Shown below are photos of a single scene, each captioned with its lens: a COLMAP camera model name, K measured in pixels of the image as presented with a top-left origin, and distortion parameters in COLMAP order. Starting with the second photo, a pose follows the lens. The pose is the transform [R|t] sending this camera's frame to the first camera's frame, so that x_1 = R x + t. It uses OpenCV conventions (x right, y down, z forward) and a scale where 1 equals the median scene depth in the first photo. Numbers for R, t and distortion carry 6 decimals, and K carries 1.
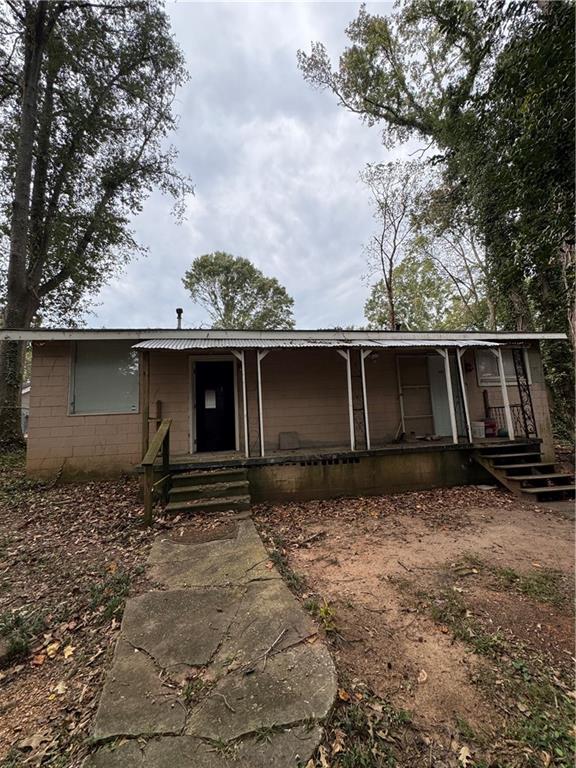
lens RADIAL K [[310.9, 0, 290.4], [0, 310.9, 378.3], [0, 0, 1]] dist [-0.001485, 0.000112]
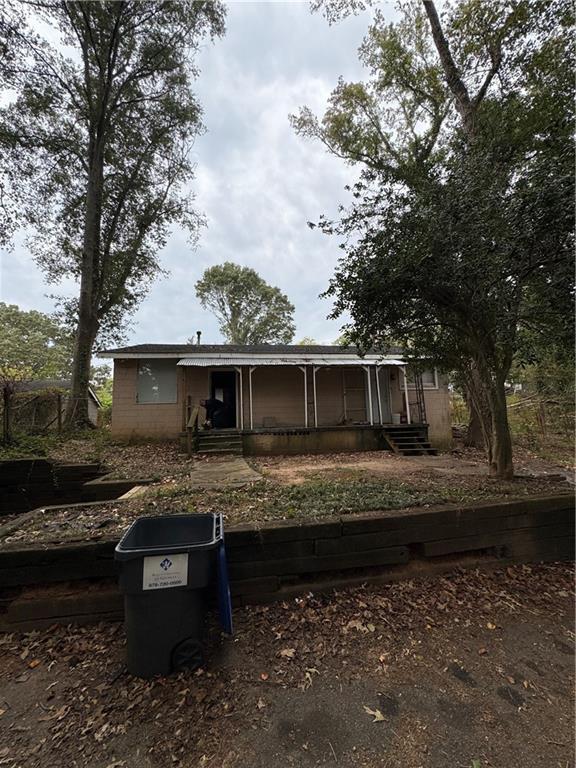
lens RADIAL K [[310.9, 0, 288.1], [0, 310.9, 383.1], [0, 0, 1]] dist [-0.001485, 0.000112]
pose [[0.999530, 0.016279, -0.025962, 0.053187], [-0.015824, 0.999719, 0.017623, -0.012249], [0.026242, -0.017204, 0.999508, -0.243091]]
